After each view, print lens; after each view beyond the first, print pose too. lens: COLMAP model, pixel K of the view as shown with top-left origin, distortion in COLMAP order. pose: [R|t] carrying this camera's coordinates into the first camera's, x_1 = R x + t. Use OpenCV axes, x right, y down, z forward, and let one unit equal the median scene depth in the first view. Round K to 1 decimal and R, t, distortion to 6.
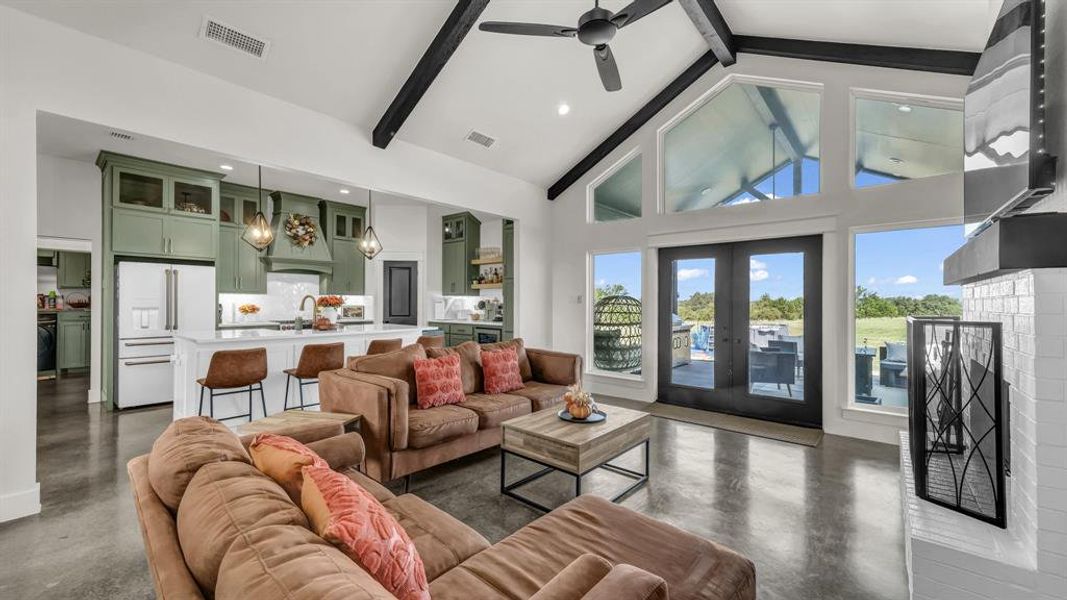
lens RADIAL K [[414.7, 0, 534.7], [0, 414.7, 295.9], [0, 0, 1]] dist [0.010488, 0.000176]
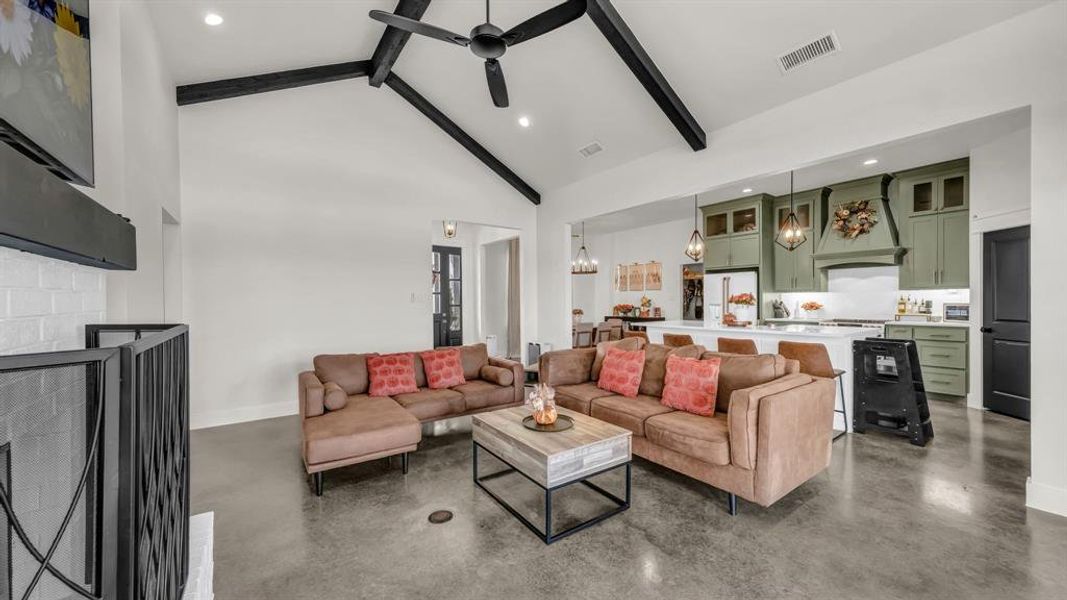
lens RADIAL K [[414.7, 0, 532.8], [0, 414.7, 303.0], [0, 0, 1]] dist [0.010488, 0.000176]
pose [[-0.237376, 0.000419, -0.971418, 0.509515], [0.022137, 0.999743, -0.004978, 0.013257], [0.971166, -0.022686, -0.237324, 0.572958]]
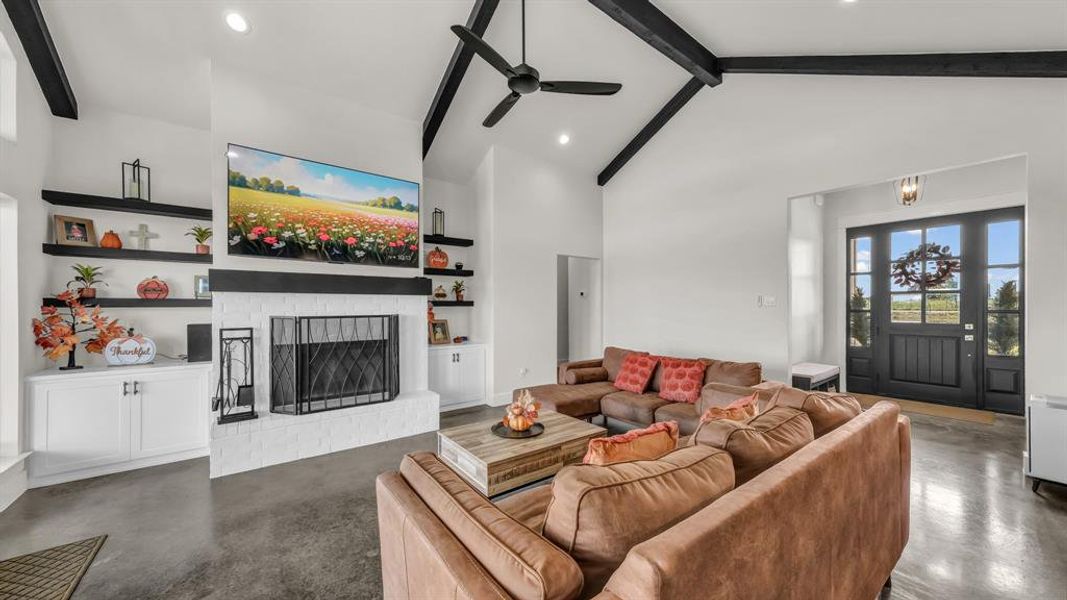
lens RADIAL K [[378.1, 0, 524.1], [0, 378.1, 308.1], [0, 0, 1]] dist [0.004153, 0.000678]
pose [[-0.972003, -0.003113, 0.234949, -0.052755], [-0.005605, 0.999935, -0.009938, 0.013666], [-0.234903, -0.010977, -0.971957, 0.889896]]
